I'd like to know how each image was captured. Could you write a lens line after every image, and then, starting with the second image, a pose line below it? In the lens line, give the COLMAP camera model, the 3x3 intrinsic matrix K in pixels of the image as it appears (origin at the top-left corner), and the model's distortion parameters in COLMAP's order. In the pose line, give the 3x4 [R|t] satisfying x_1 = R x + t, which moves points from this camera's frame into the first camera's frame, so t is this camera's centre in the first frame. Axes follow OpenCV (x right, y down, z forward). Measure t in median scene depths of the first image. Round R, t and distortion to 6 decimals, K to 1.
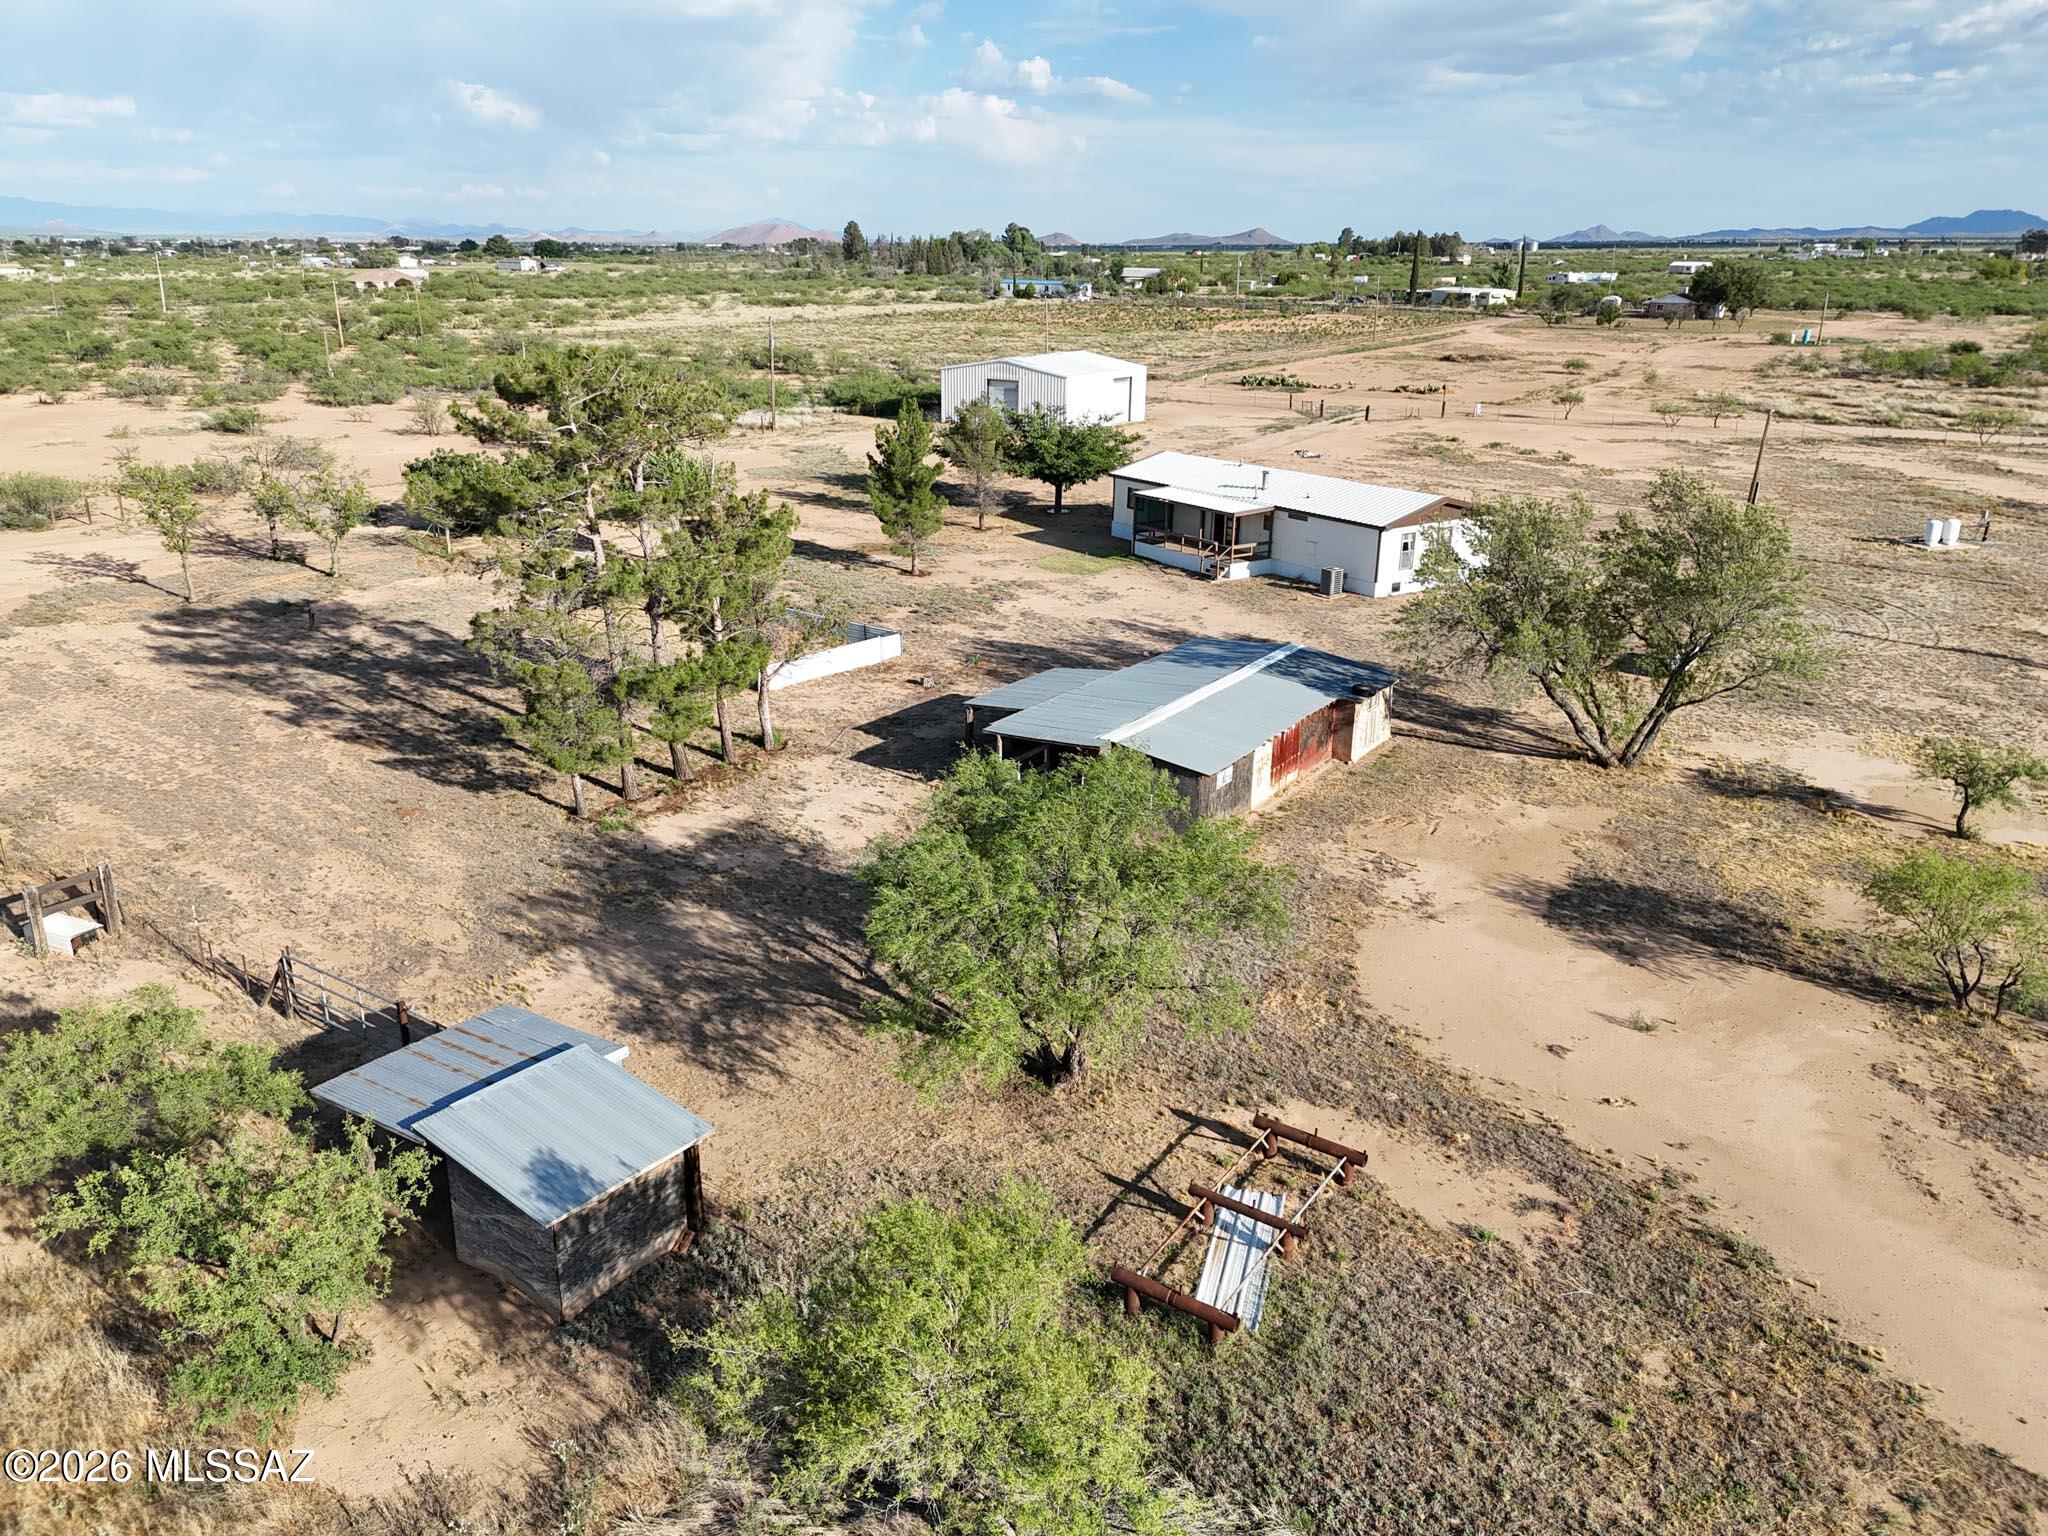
lens RADIAL K [[1478.6, 0, 1024.0], [0, 1478.6, 768.0], [0, 0, 1]] dist [0.095555, -0.112144]
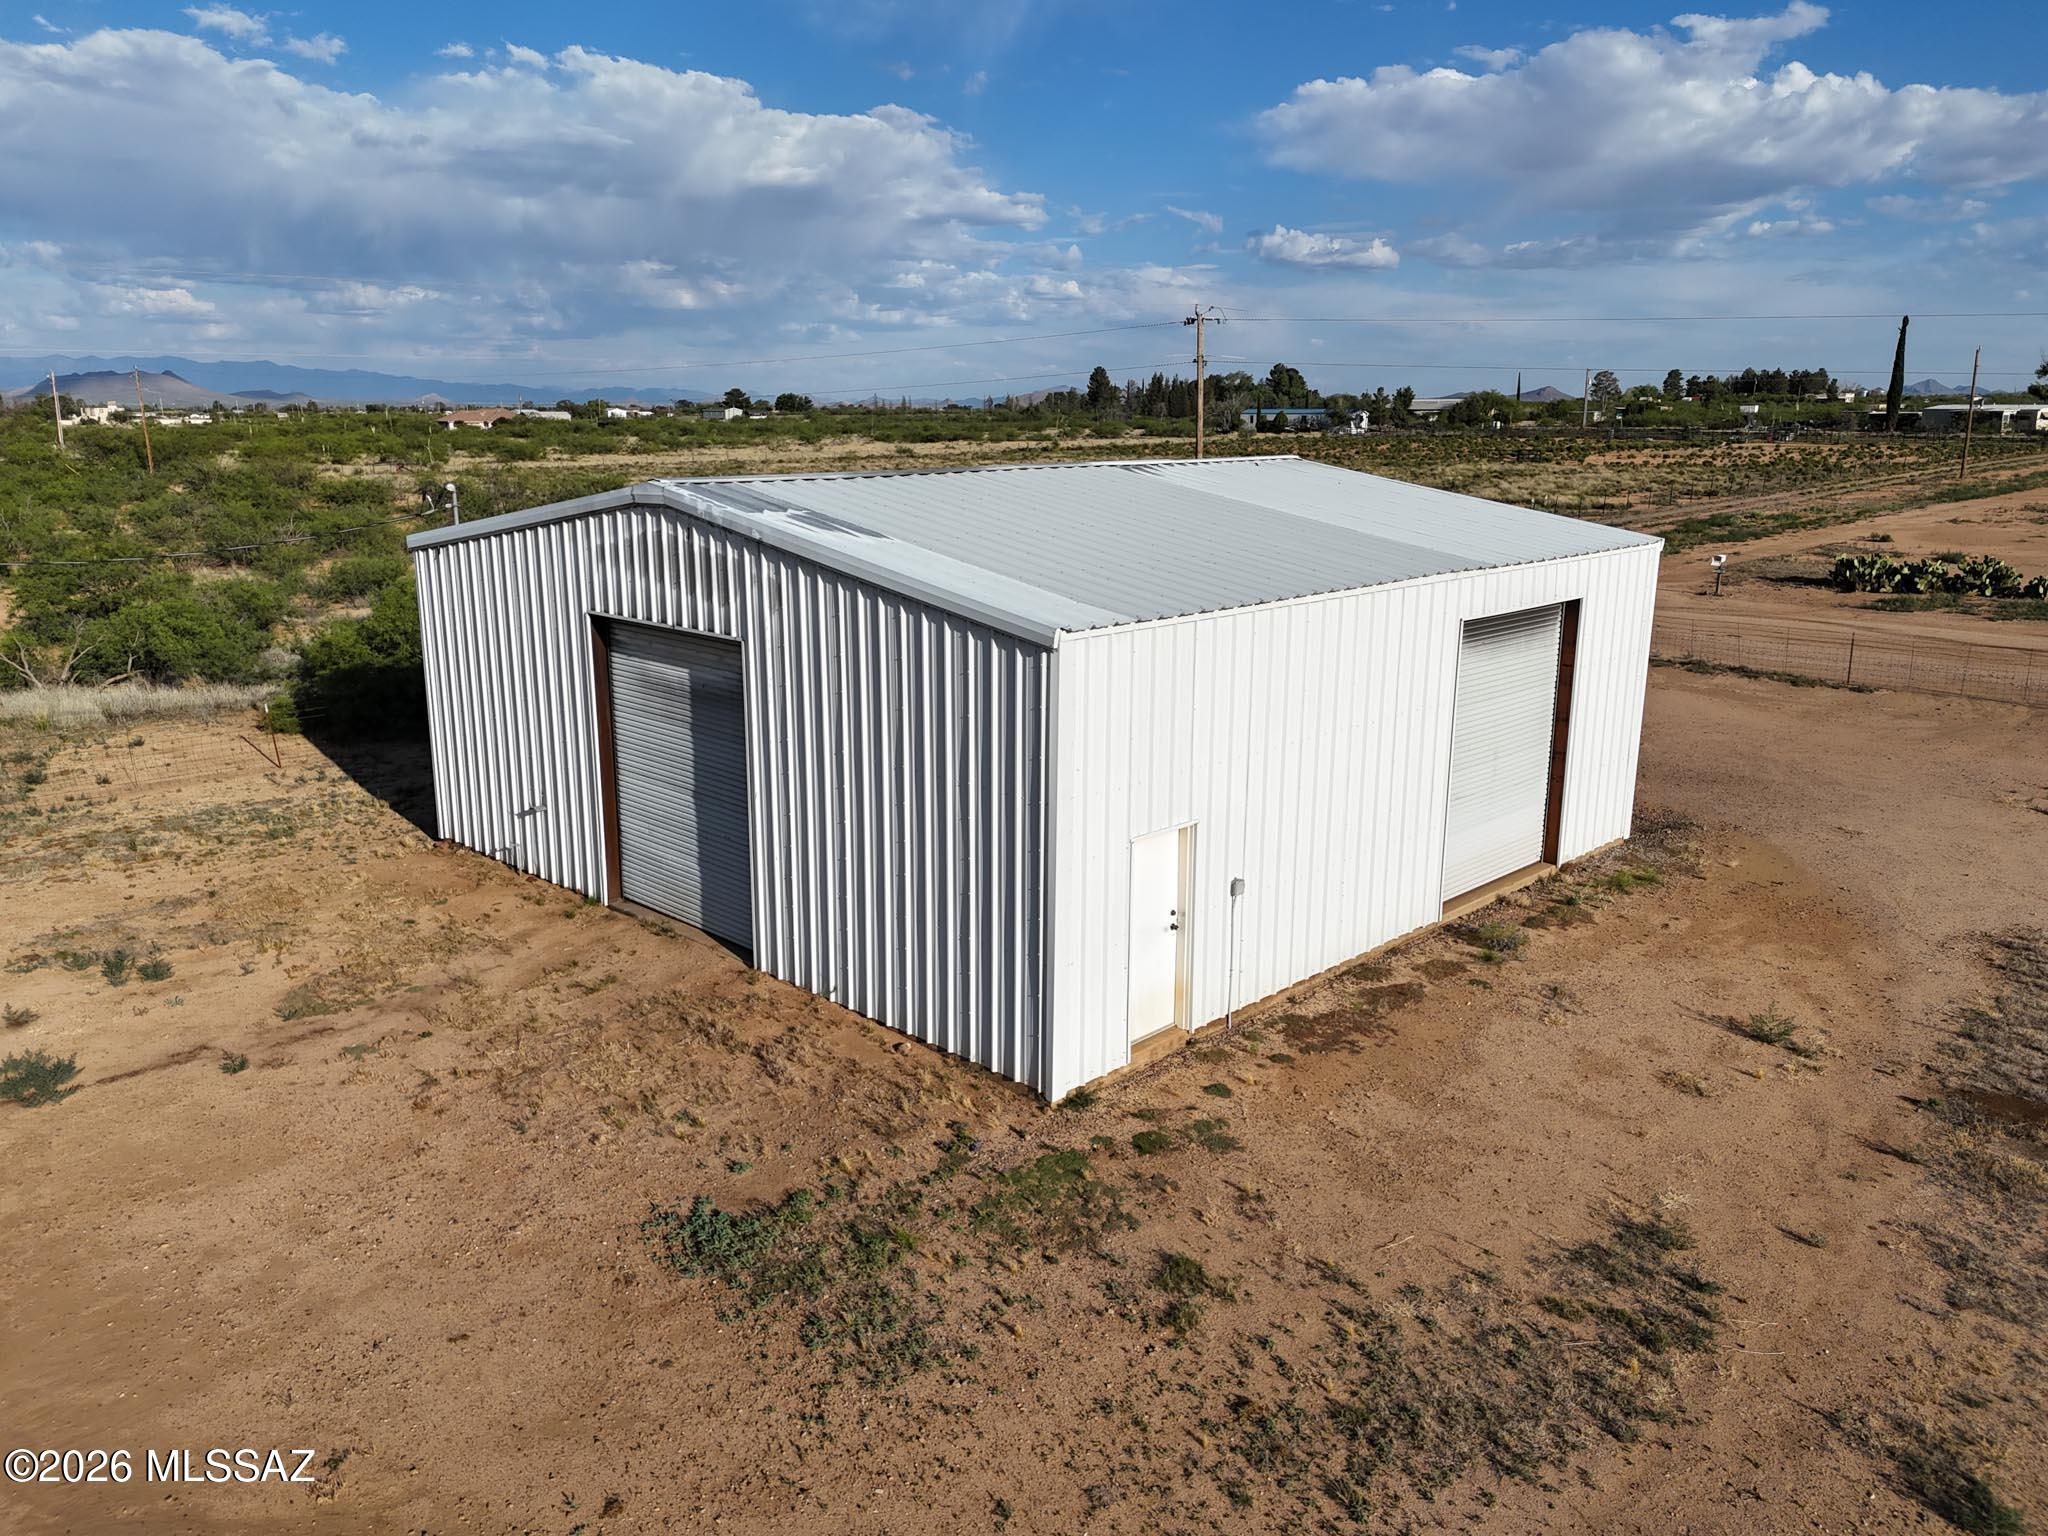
lens RADIAL K [[1478.6, 0, 1024.0], [0, 1478.6, 768.0], [0, 0, 1]] dist [0.095555, -0.112144]
pose [[0.983730, 0.033493, -0.176506, 0.009794], [-0.050882, 0.994182, -0.094935, -0.051168], [0.172299, 0.102371, 0.979711, 0.188293]]
